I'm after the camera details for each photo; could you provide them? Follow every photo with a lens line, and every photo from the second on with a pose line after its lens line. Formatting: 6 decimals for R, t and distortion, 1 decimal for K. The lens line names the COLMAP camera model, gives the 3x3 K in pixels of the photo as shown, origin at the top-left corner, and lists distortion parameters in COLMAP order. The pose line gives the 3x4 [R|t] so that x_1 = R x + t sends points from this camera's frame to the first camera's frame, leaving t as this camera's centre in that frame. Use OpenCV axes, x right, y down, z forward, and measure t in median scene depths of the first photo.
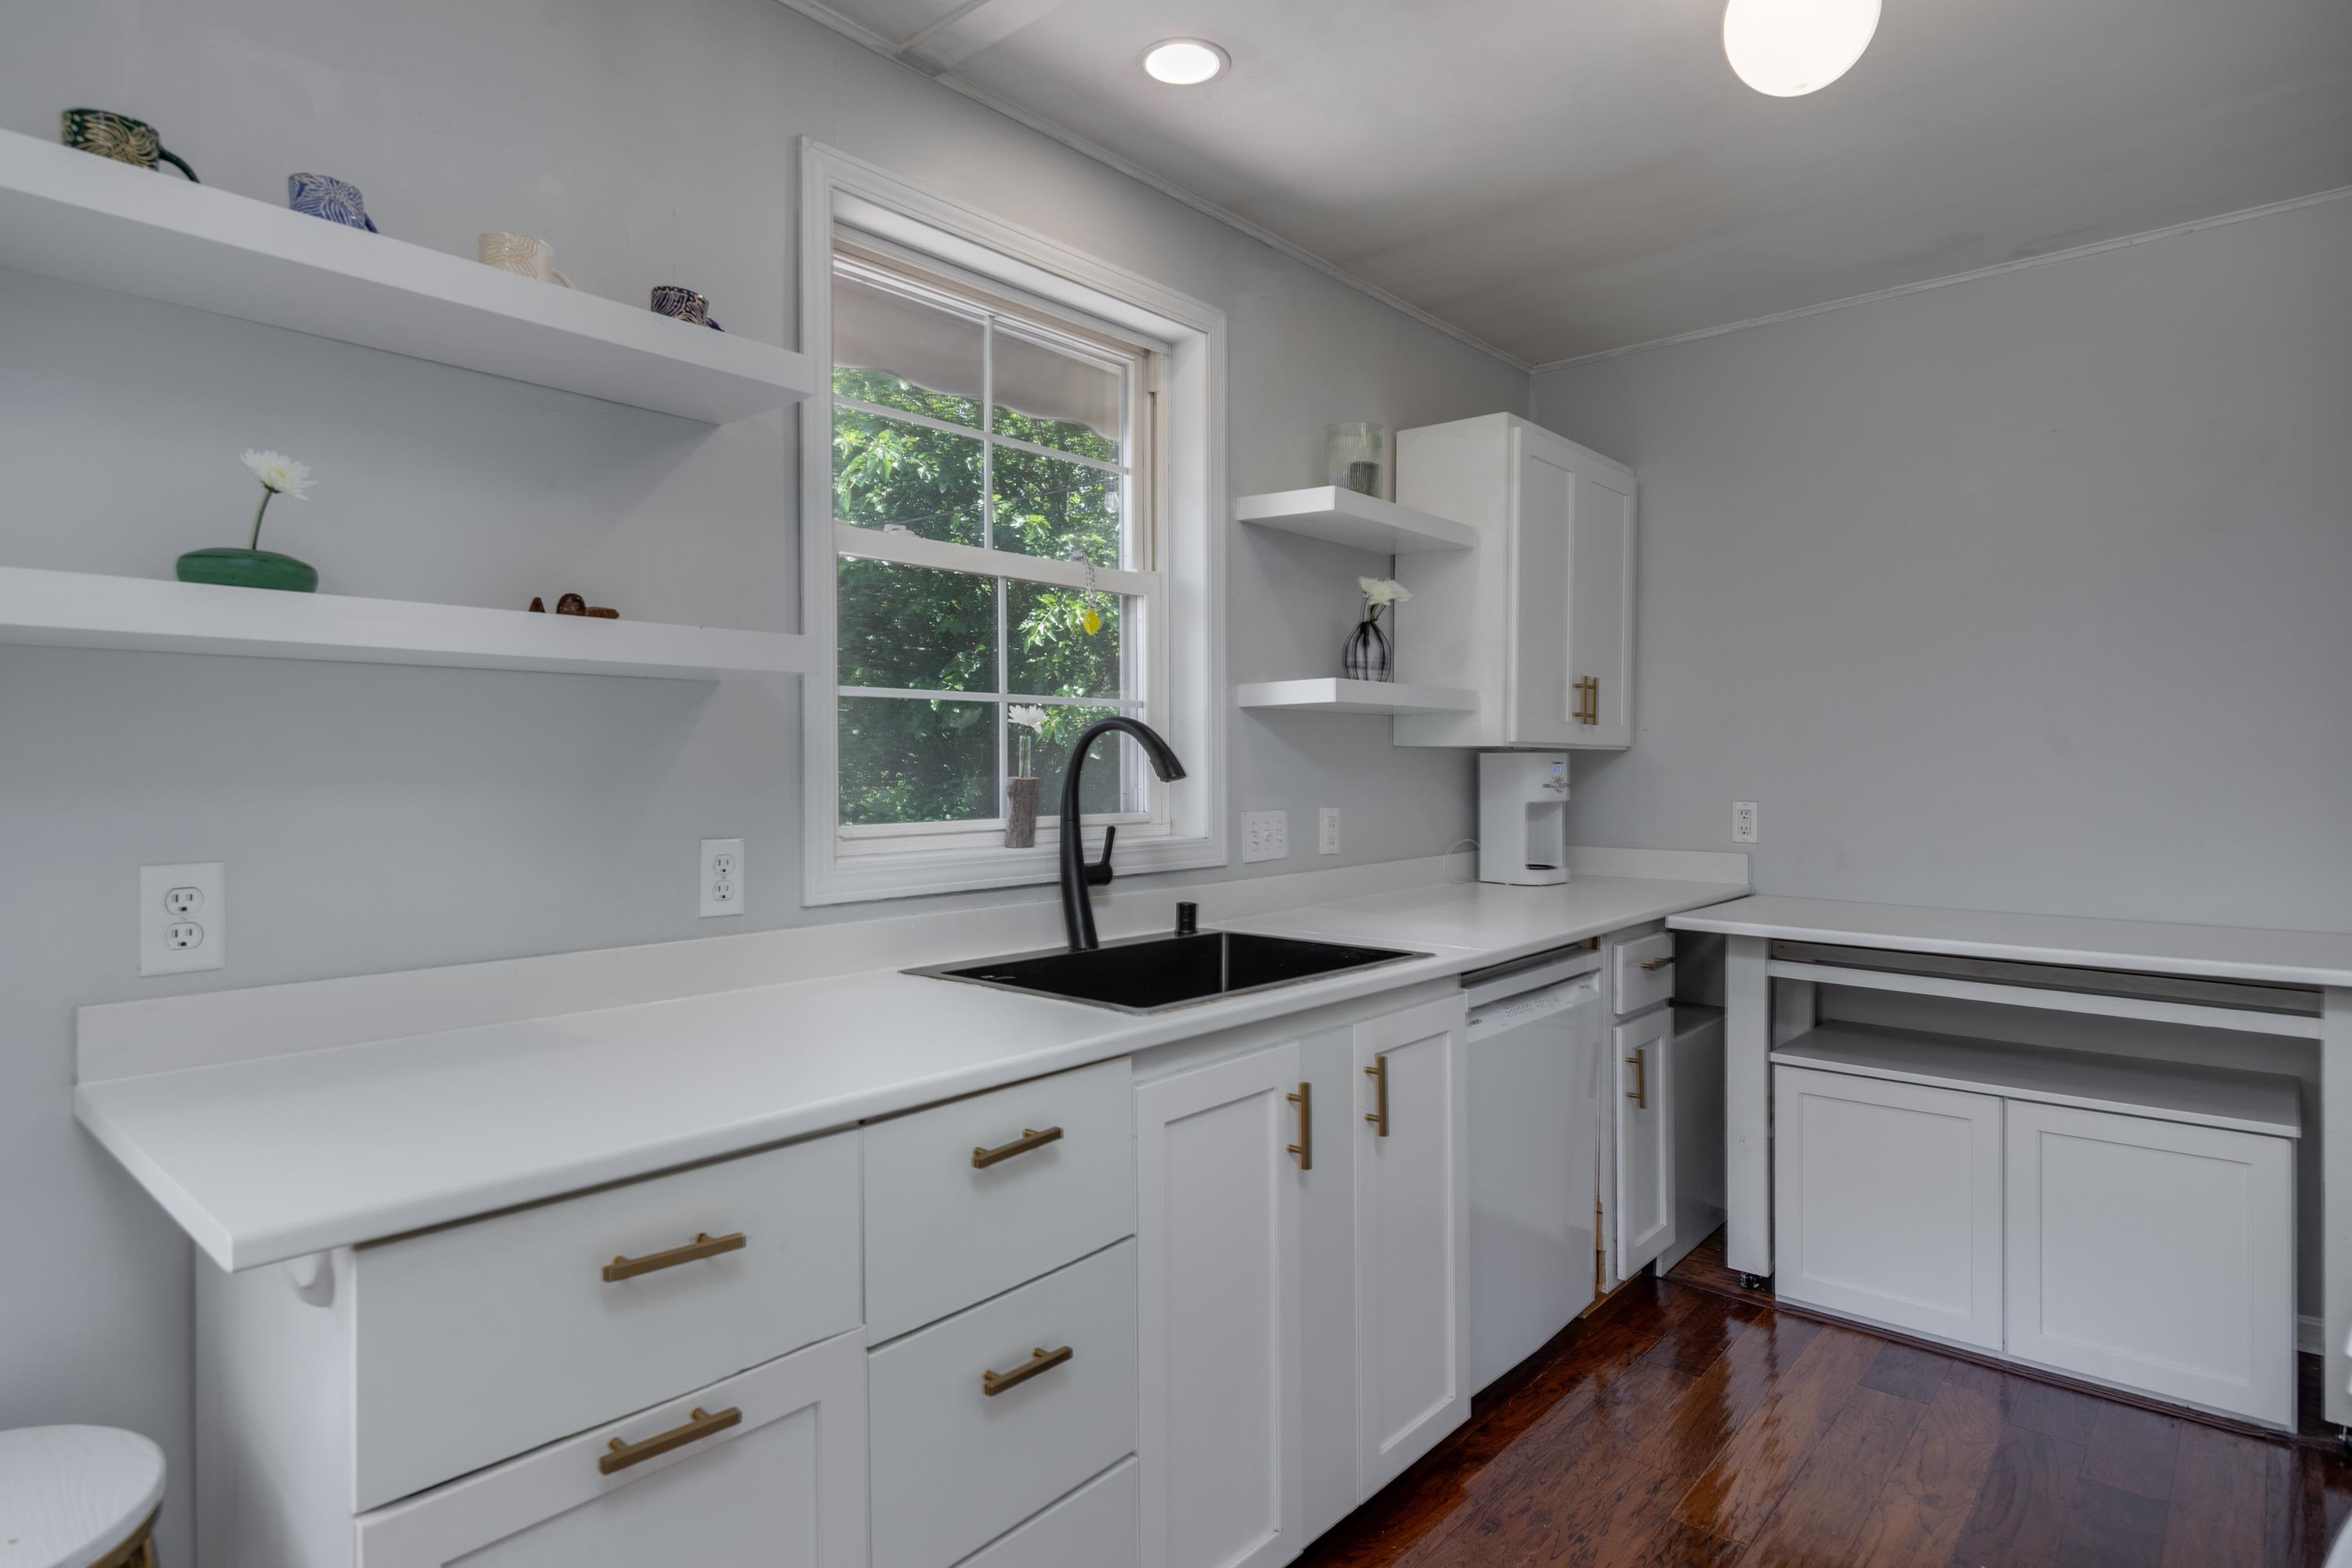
lens RADIAL K [[1241.0, 0, 1176.3], [0, 1241.0, 775.1], [0, 0, 1]] dist [0.000588, -0.005316]
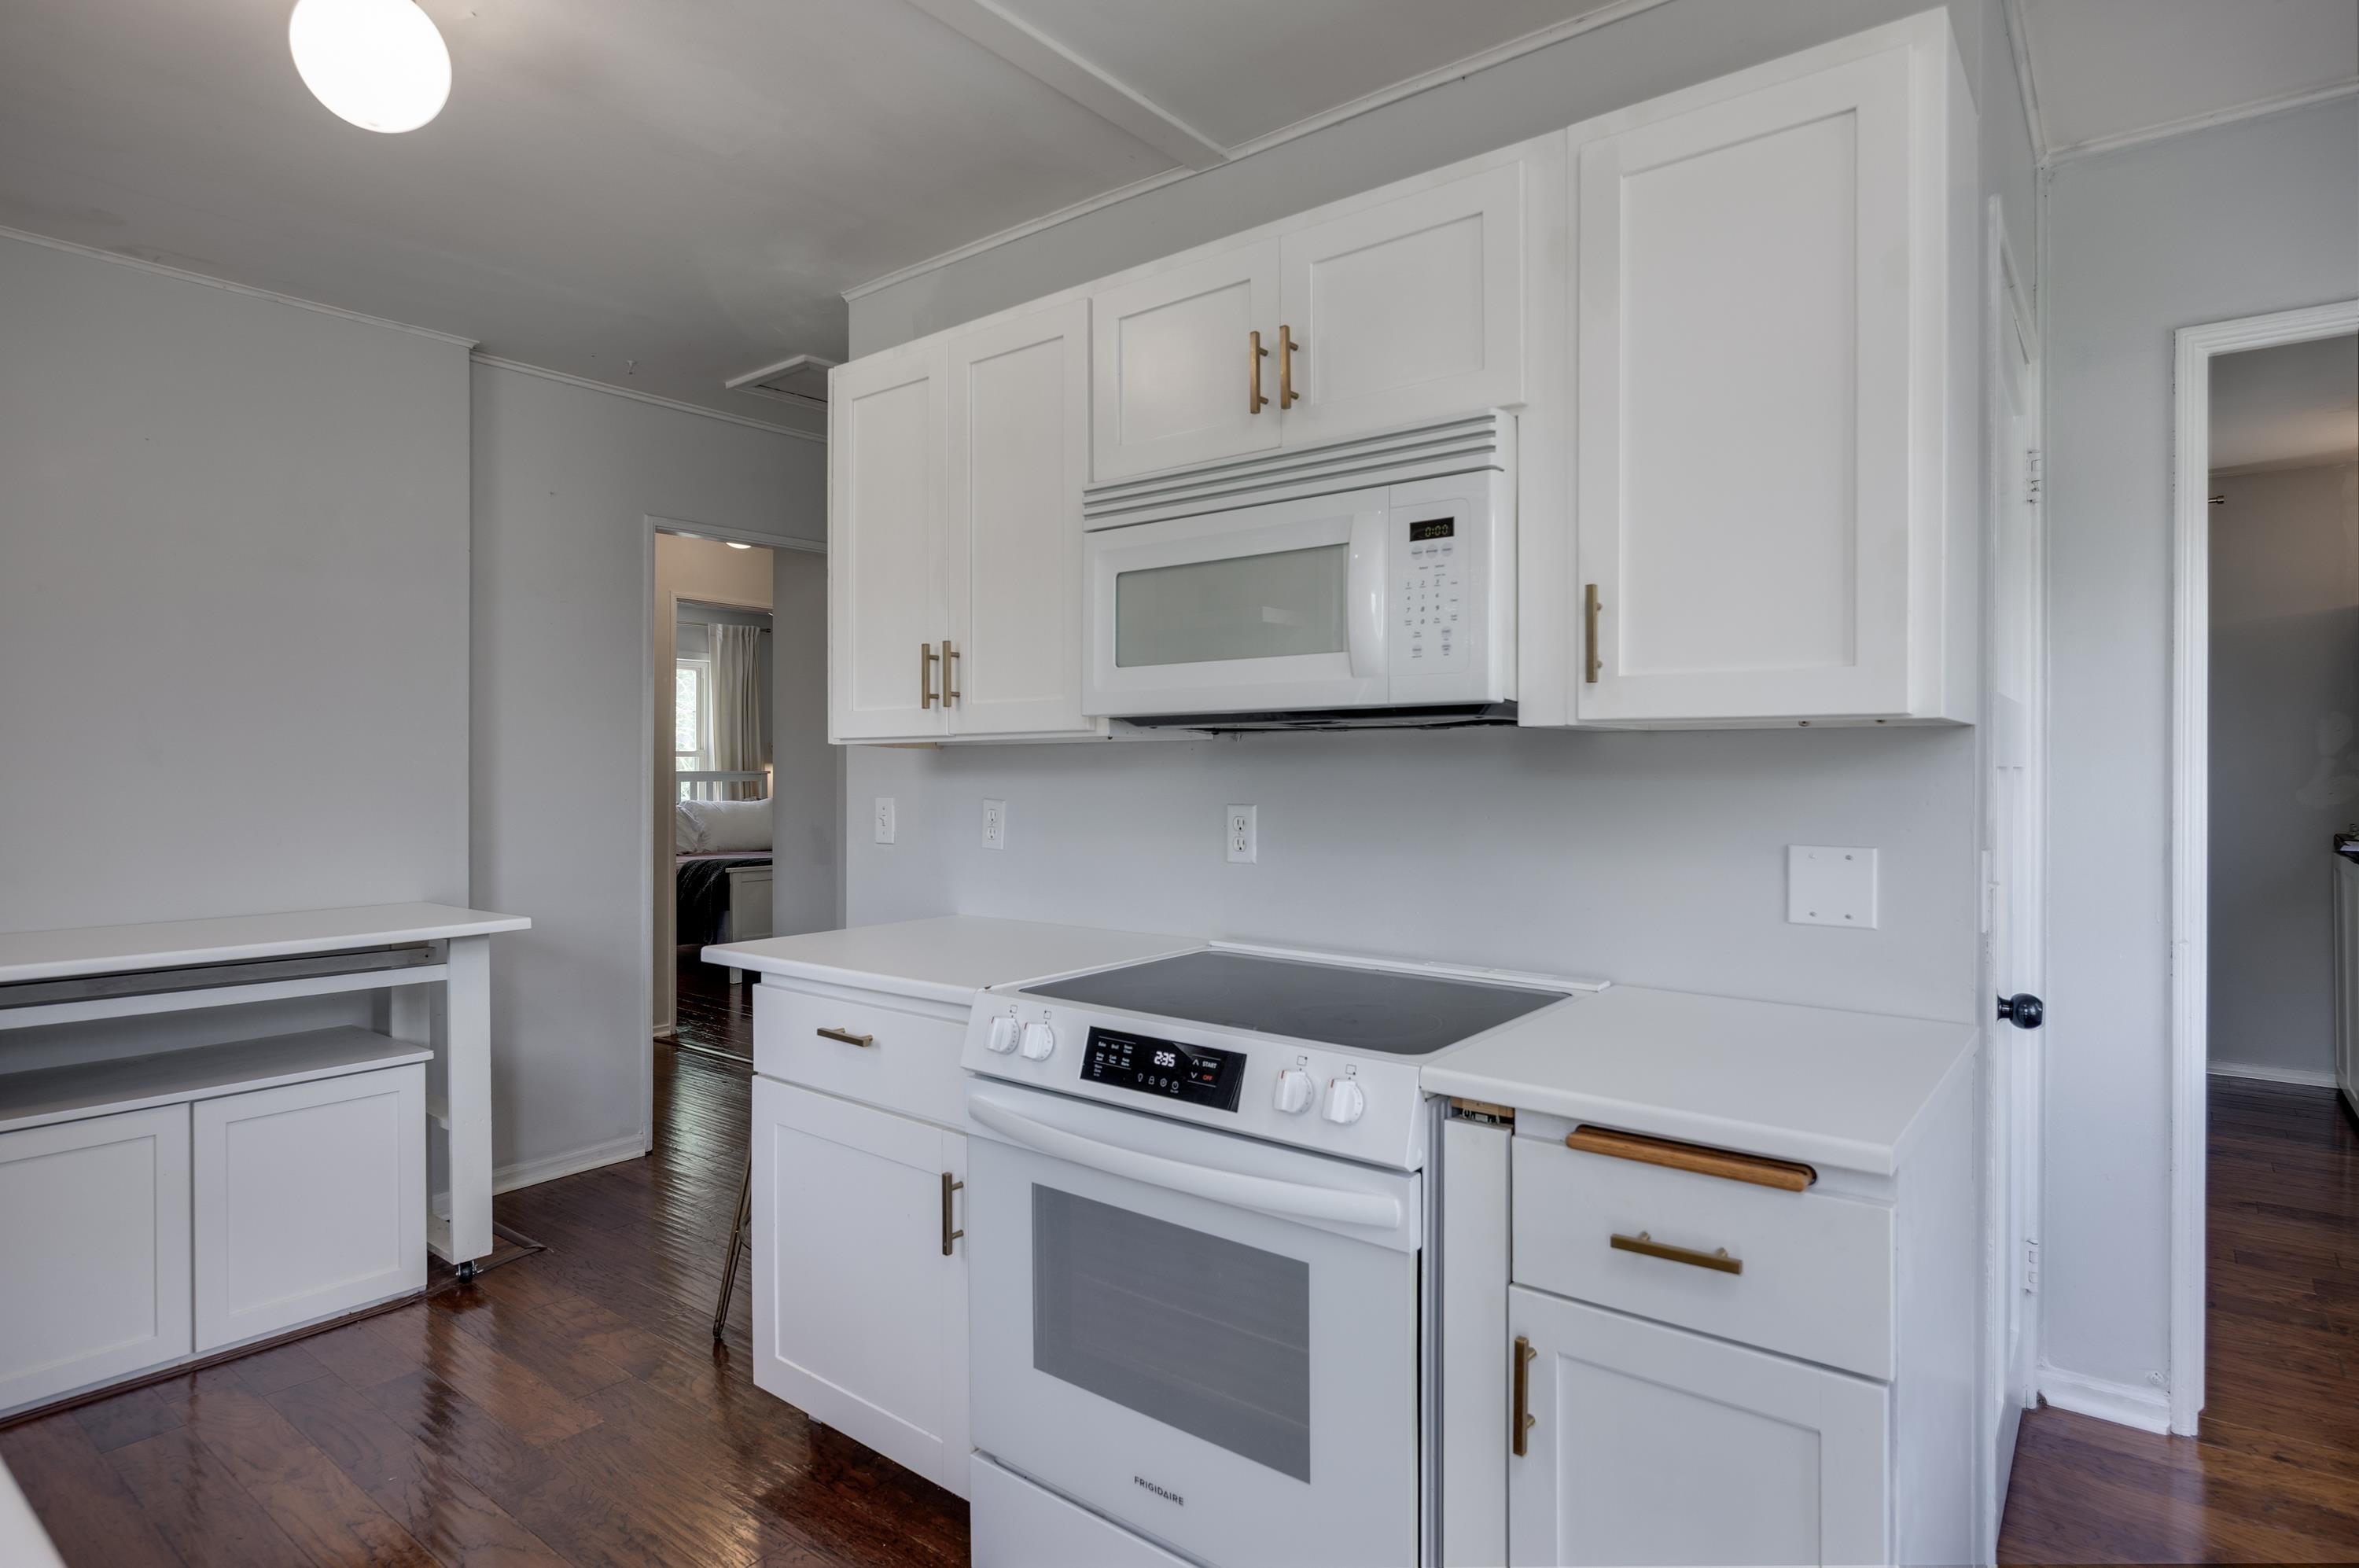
lens RADIAL K [[1244.7, 0, 1178.5], [0, 1244.7, 777.9], [0, 0, 1]] dist [0.000588, -0.005316]
pose [[-0.054934, -0.003566, 0.998484, -0.417618], [0.006537, 0.999971, 0.003931, -0.002163], [-0.998469, 0.006743, -0.054909, 0.271238]]
